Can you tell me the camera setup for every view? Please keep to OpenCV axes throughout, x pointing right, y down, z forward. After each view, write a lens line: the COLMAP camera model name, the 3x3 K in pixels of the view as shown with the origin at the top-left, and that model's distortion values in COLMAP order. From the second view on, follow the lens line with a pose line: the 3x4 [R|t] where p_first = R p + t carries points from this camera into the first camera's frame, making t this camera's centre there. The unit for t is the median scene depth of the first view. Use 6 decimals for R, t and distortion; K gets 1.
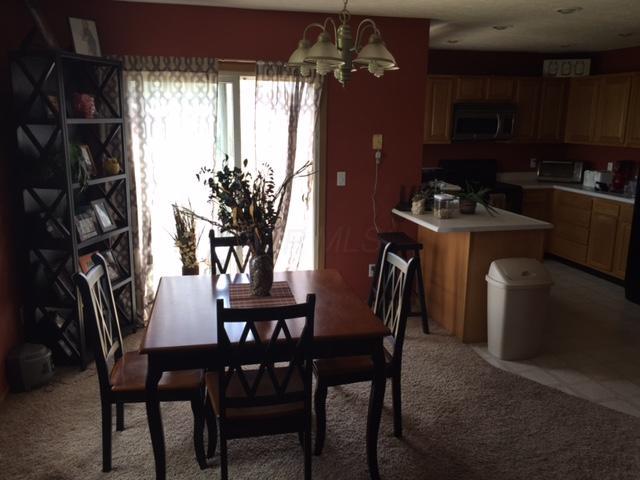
lens RADIAL K [[550.5, 0, 320.0], [0, 550.5, 240.0], [0, 0, 1]] dist [0.079739, -0.124398]
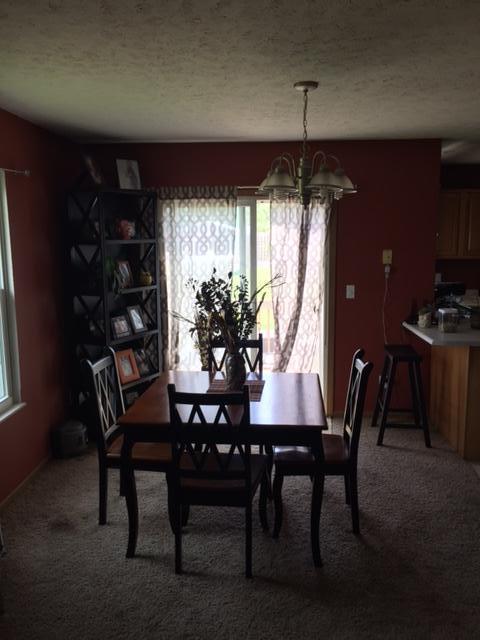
lens RADIAL K [[550.5, 0, 240.0], [0, 550.5, 320.0], [0, 0, 1]] dist [0.079739, -0.124398]
pose [[0.956486, 0.029132, -0.290319, 0.157839], [-0.047451, 0.997288, -0.056260, 0.013243], [0.287893, 0.067587, 0.955275, -0.070103]]
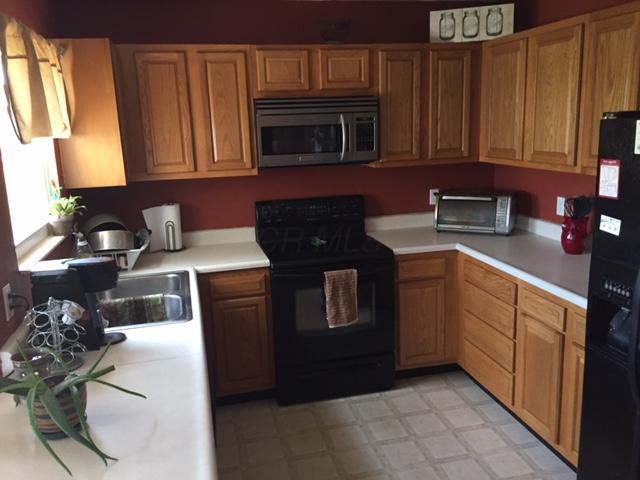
lens RADIAL K [[550.5, 0, 320.0], [0, 550.5, 240.0], [0, 0, 1]] dist [0.079739, -0.124398]
pose [[0.998958, -0.043019, -0.015270, 0.459912], [0.042948, 0.999065, -0.004999, -0.162403], [0.015471, 0.004338, 0.999871, 0.720442]]
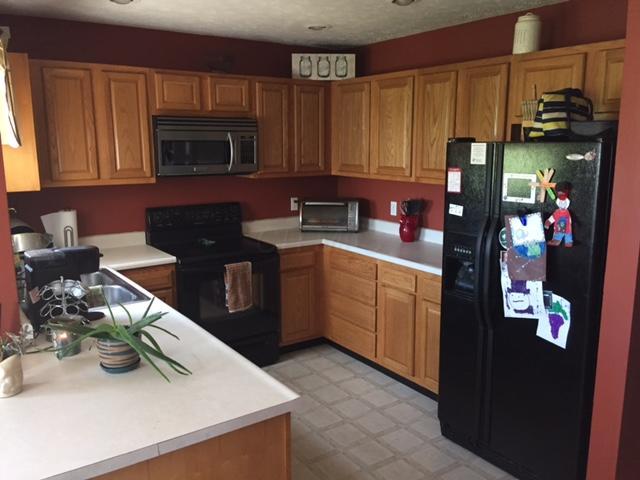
lens RADIAL K [[550.5, 0, 320.0], [0, 550.5, 240.0], [0, 0, 1]] dist [0.079739, -0.124398]
pose [[0.932277, -0.075057, 0.353874, 0.282761], [0.087663, 0.995955, -0.019705, -0.130906], [-0.350963, 0.049392, 0.935086, 0.588415]]
